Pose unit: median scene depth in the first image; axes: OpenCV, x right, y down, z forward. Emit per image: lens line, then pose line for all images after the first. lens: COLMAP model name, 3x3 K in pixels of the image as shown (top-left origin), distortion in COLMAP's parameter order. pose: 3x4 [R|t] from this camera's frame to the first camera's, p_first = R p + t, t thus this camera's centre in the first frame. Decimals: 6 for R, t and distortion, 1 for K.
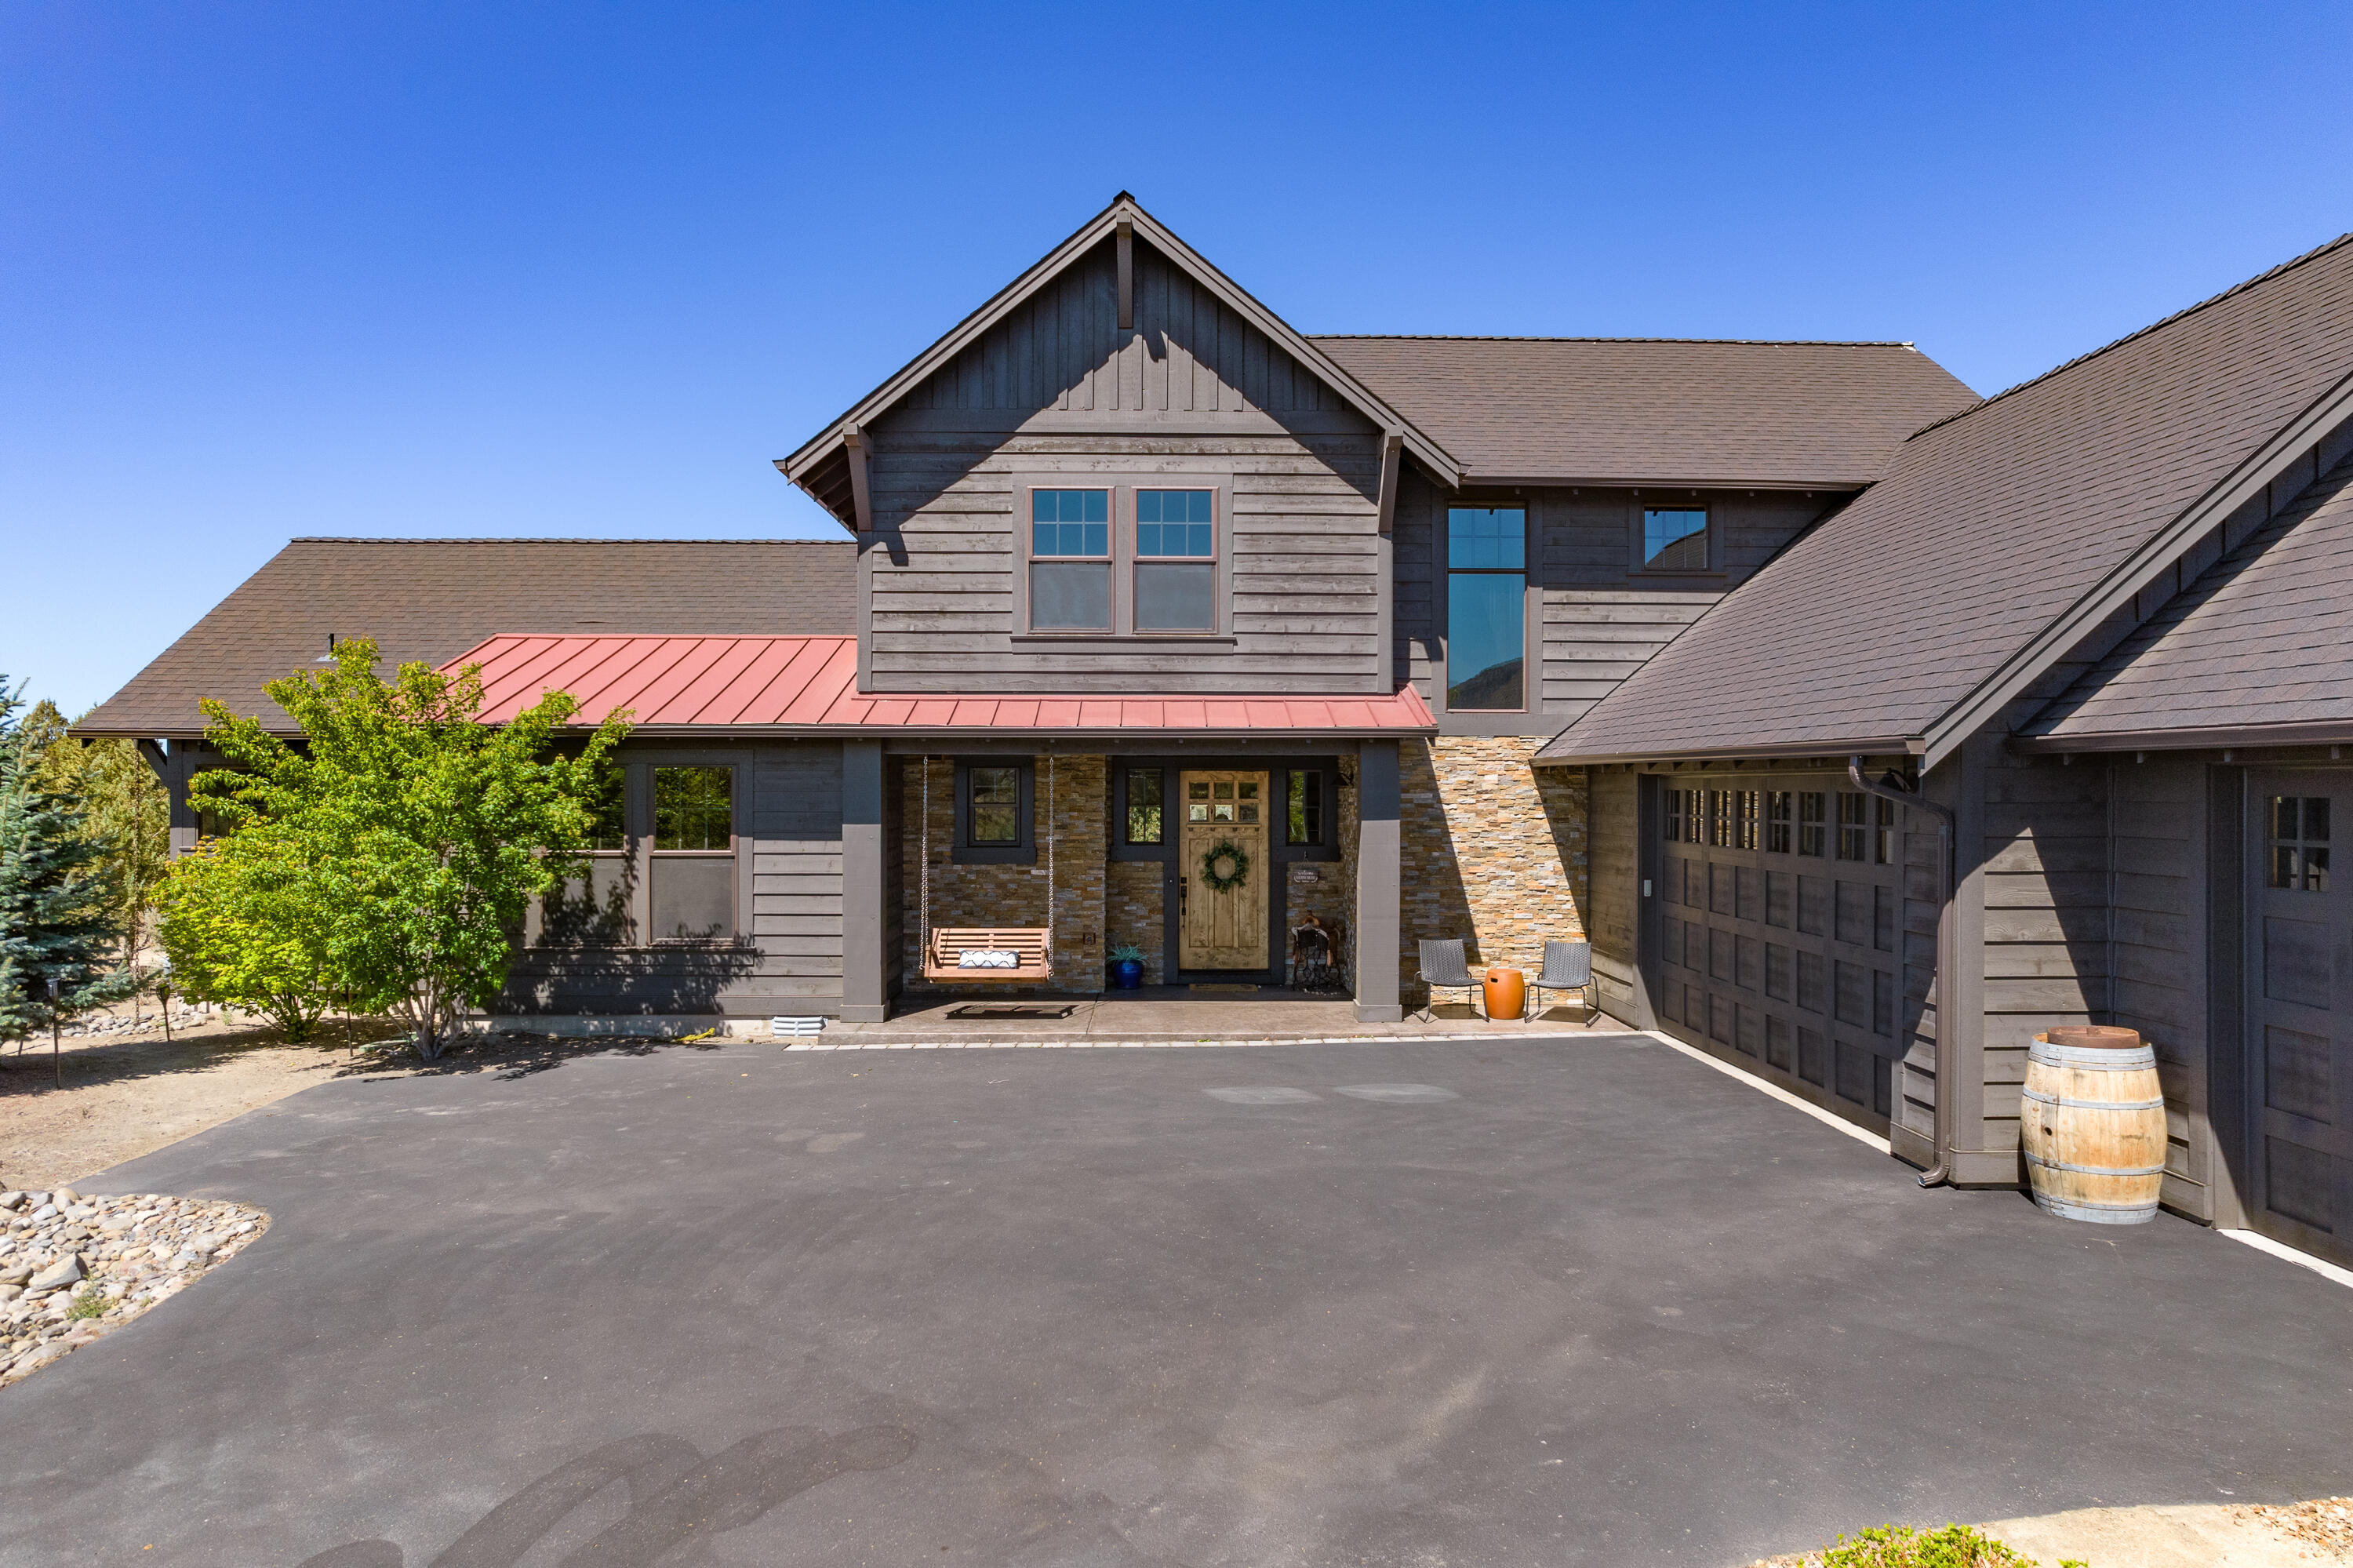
lens RADIAL K [[1501.6, 0, 1180.1], [0, 1501.6, 784.3], [0, 0, 1]] dist [-0.053321, 0.064741]
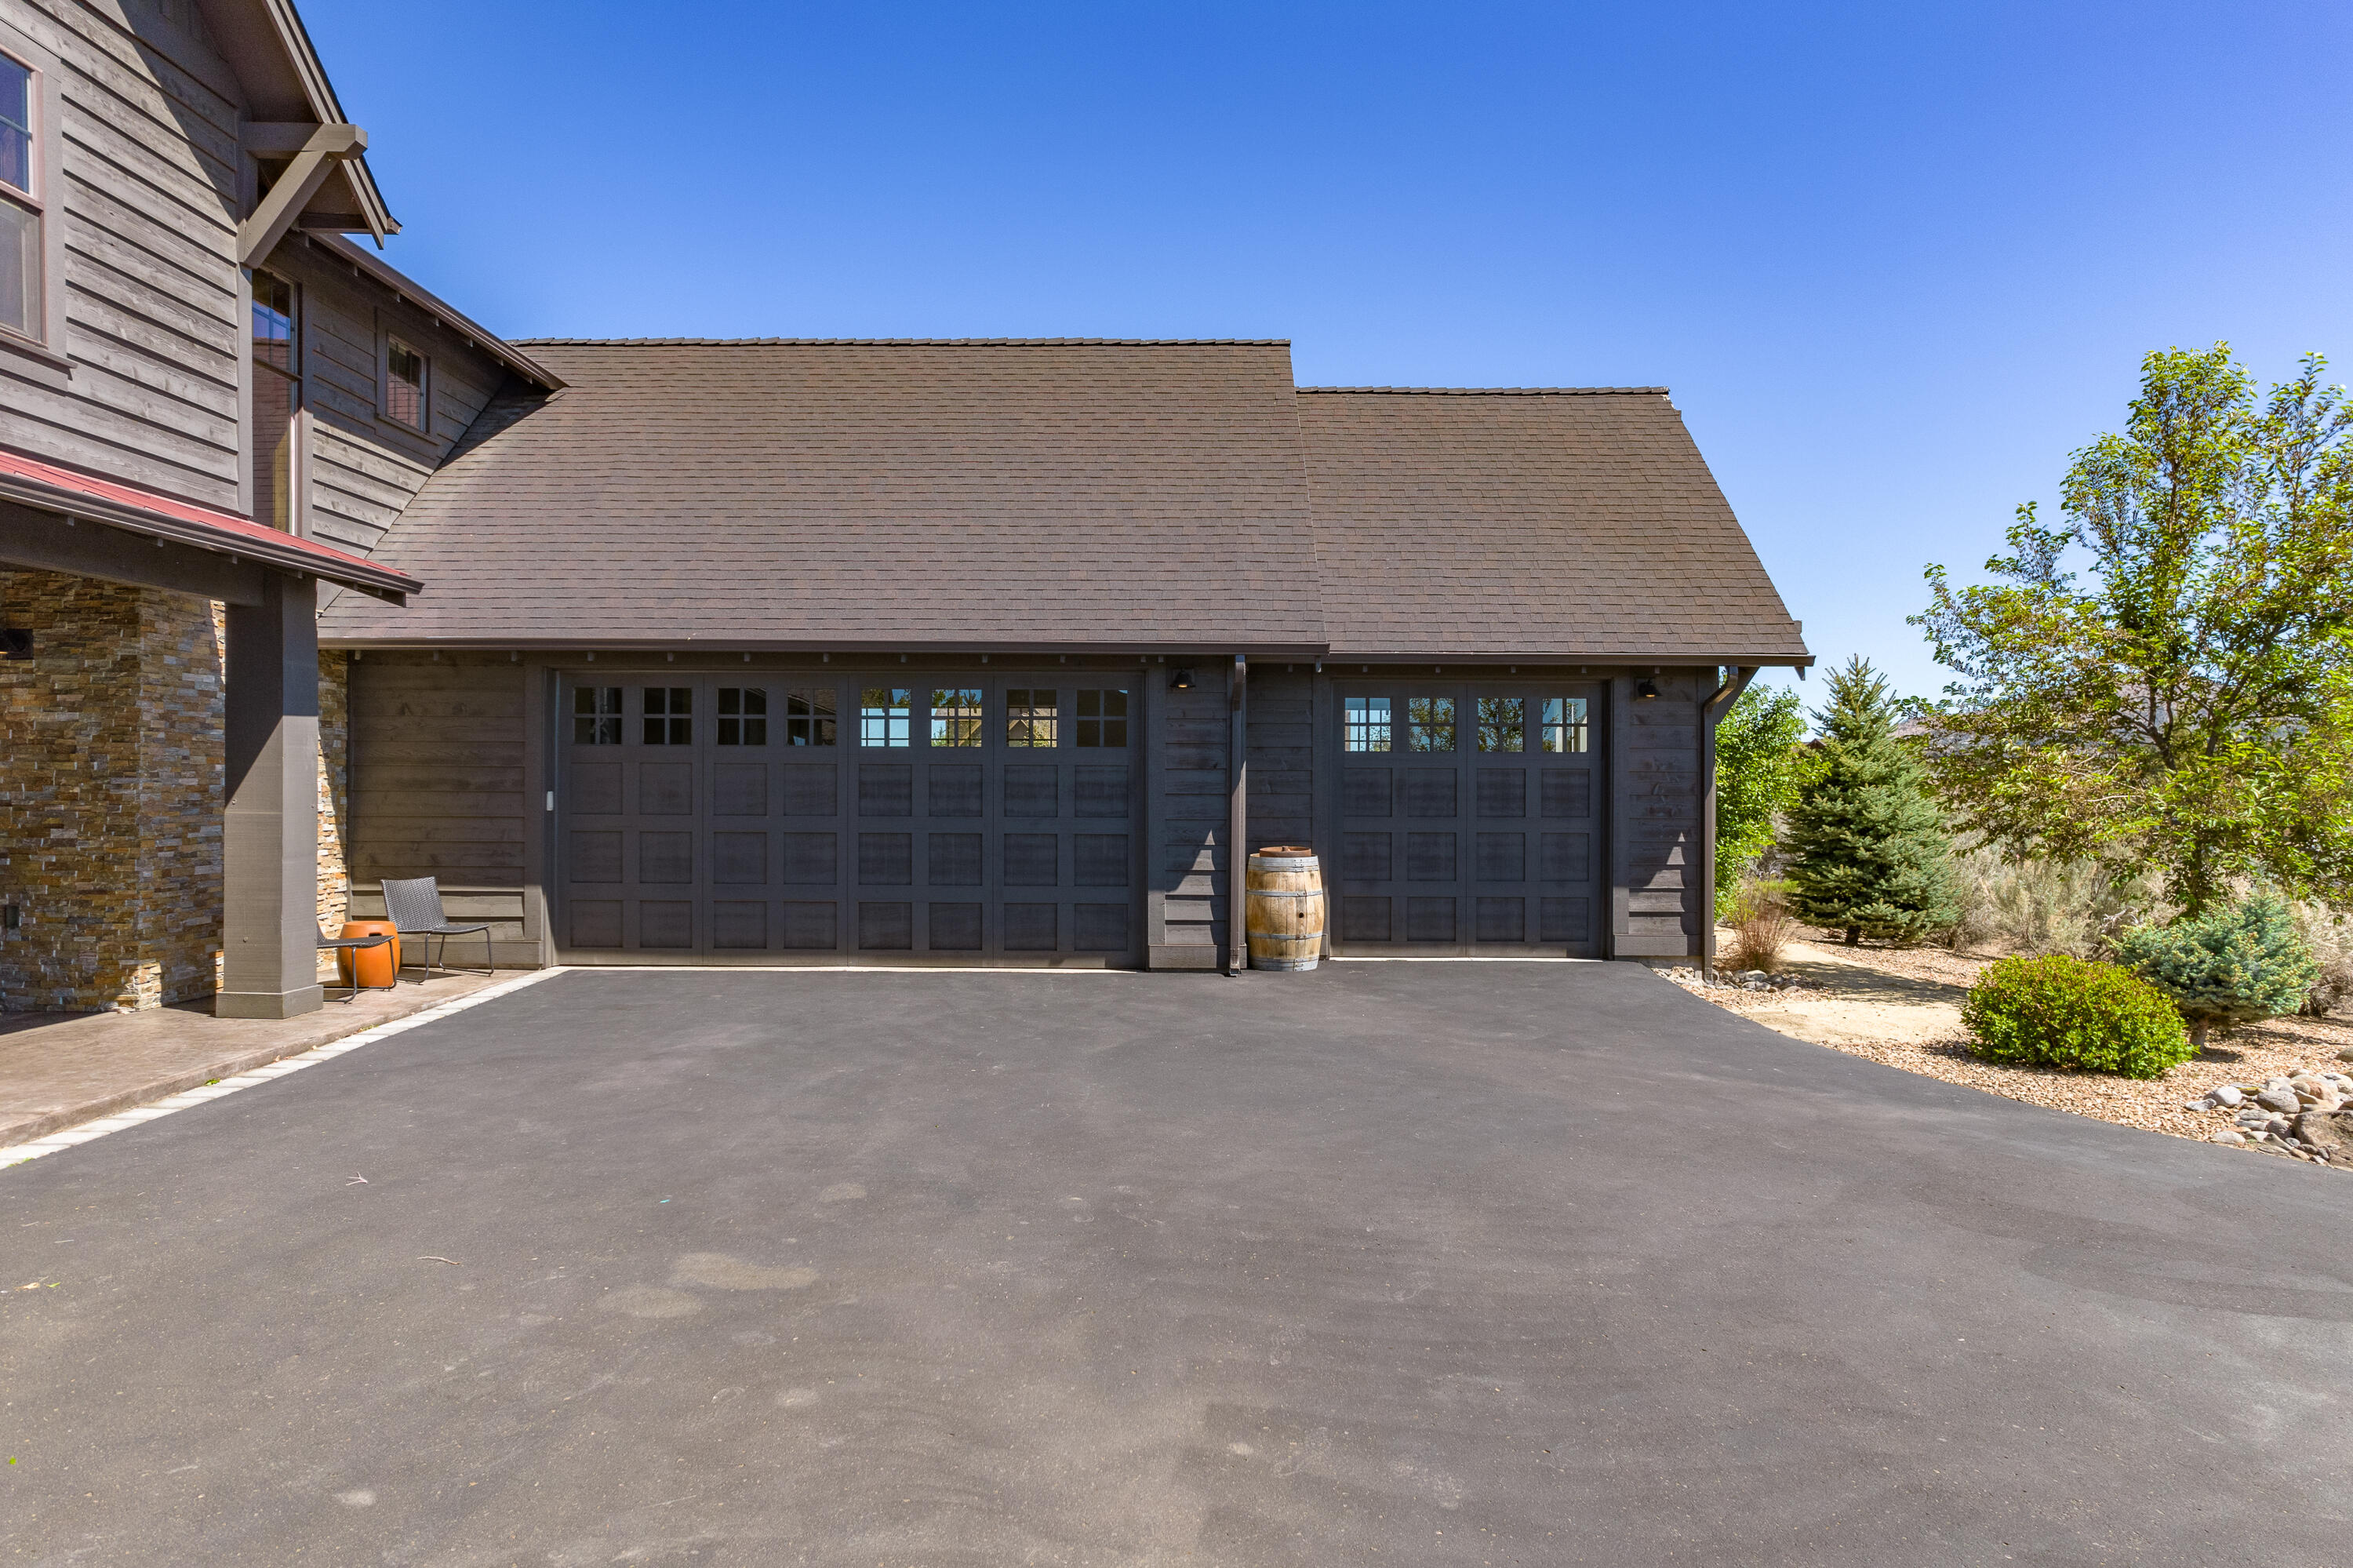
lens RADIAL K [[1501.6, 0, 1180.1], [0, 1501.6, 784.3], [0, 0, 1]] dist [-0.053321, 0.064741]
pose [[0.025532, -0.003213, 0.999669, -0.497052], [-0.004446, 0.999985, 0.003327, 0.051947], [-0.999664, -0.004529, 0.025517, 0.579820]]
